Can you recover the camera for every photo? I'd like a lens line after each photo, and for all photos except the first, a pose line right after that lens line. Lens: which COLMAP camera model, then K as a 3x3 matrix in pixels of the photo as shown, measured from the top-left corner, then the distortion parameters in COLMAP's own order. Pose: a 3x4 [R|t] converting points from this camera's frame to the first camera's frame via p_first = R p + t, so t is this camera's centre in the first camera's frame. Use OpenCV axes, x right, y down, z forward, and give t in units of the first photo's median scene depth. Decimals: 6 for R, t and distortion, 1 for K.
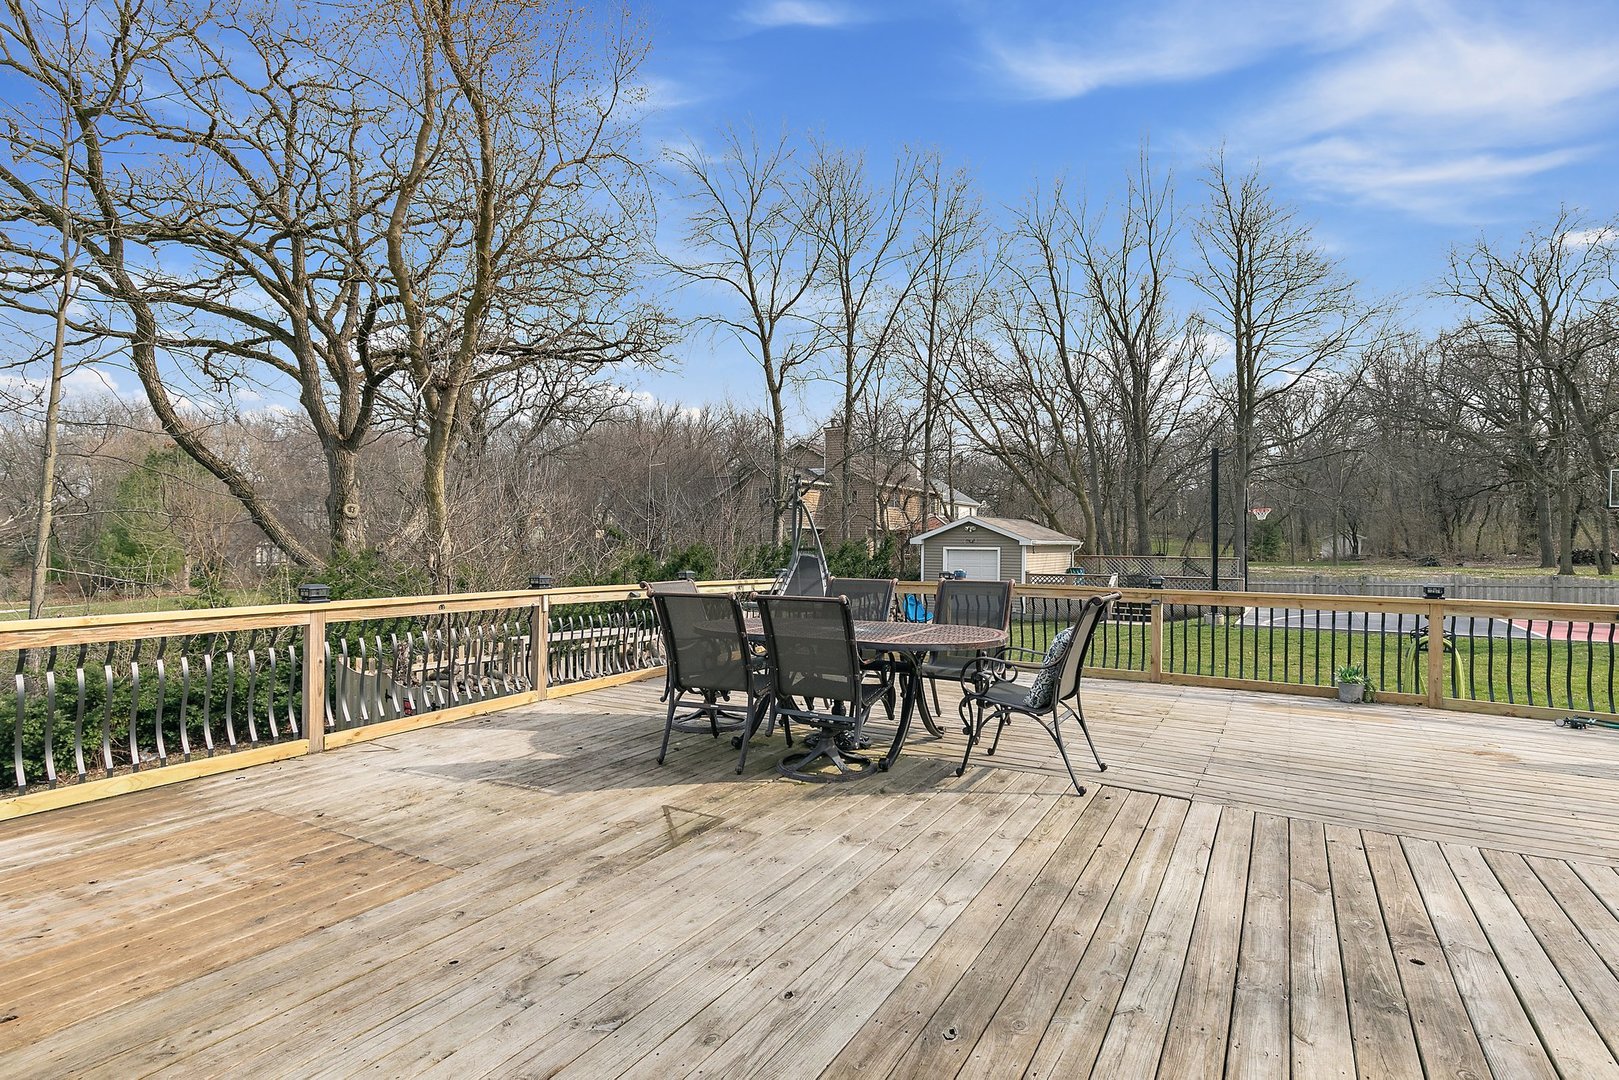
lens RADIAL K [[801.6, 0, 775.7], [0, 801.6, 539.4], [0, 0, 1]] dist [0.004080, -0.001844]
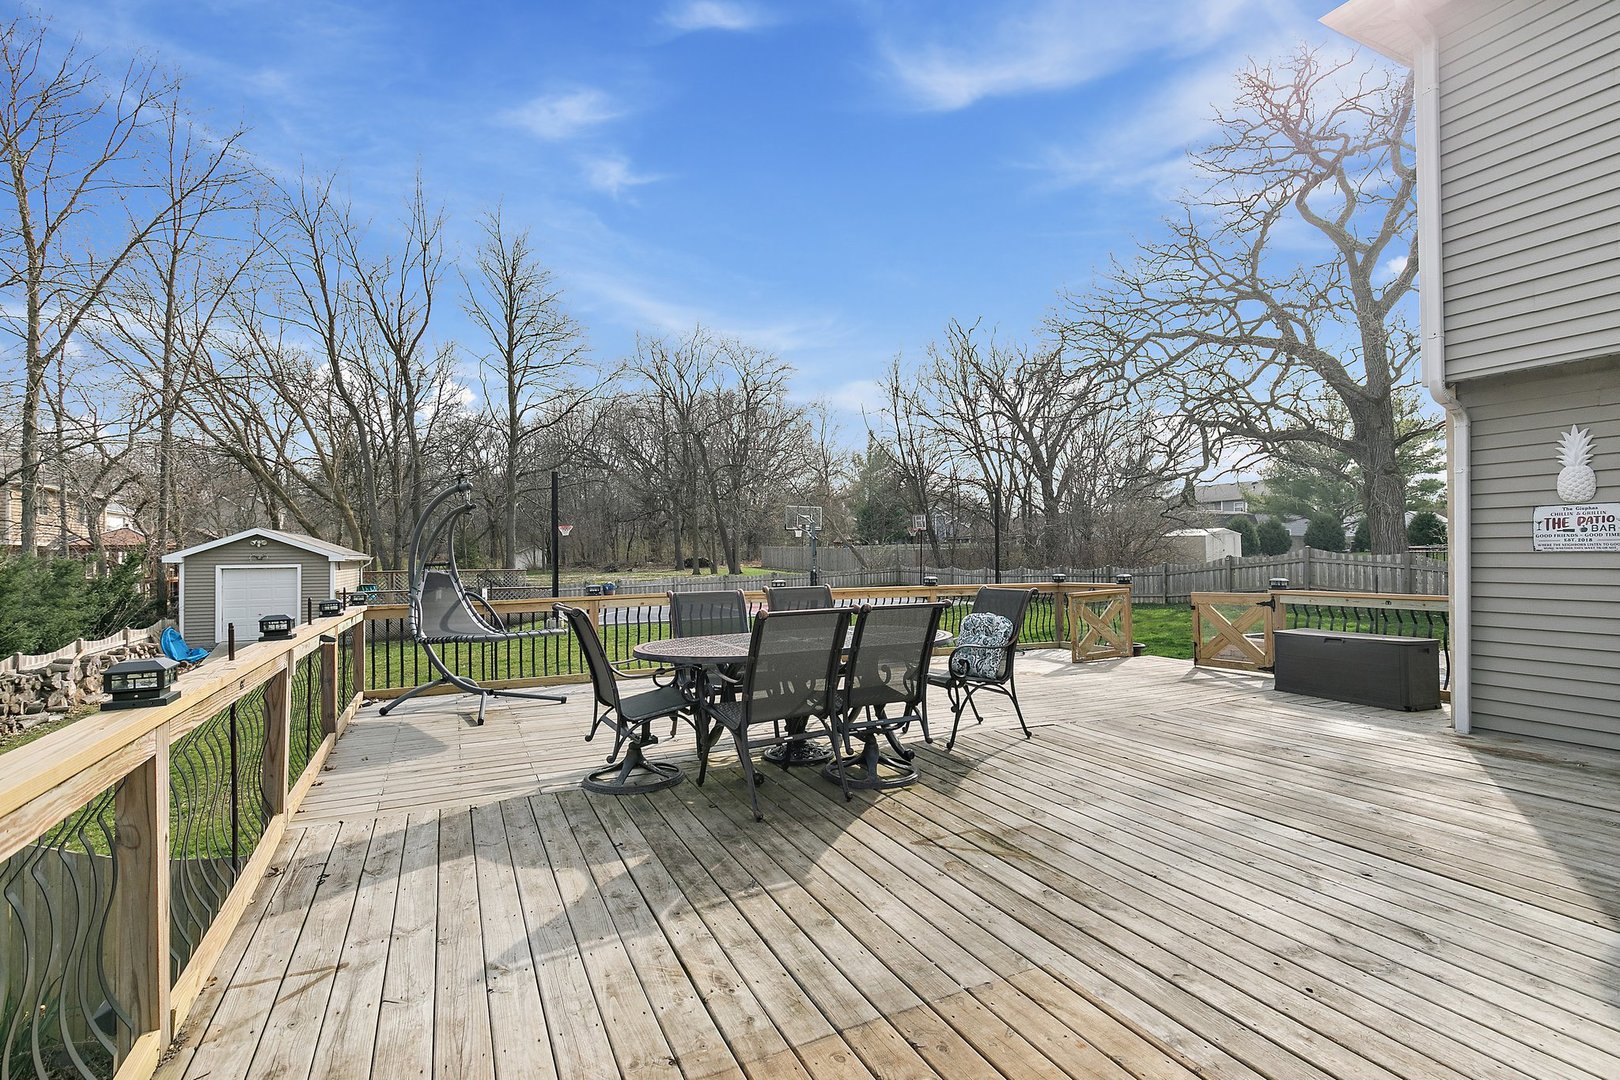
lens RADIAL K [[772.9, 0, 802.3], [0, 772.9, 541.0], [0, 0, 1]] dist [0.000085, 0.000465]
pose [[0.548518, 0.003198, 0.836133, -0.798733], [0.011391, 0.999871, -0.011297, 0.000643], [-0.836061, 0.015721, 0.548411, 0.530434]]
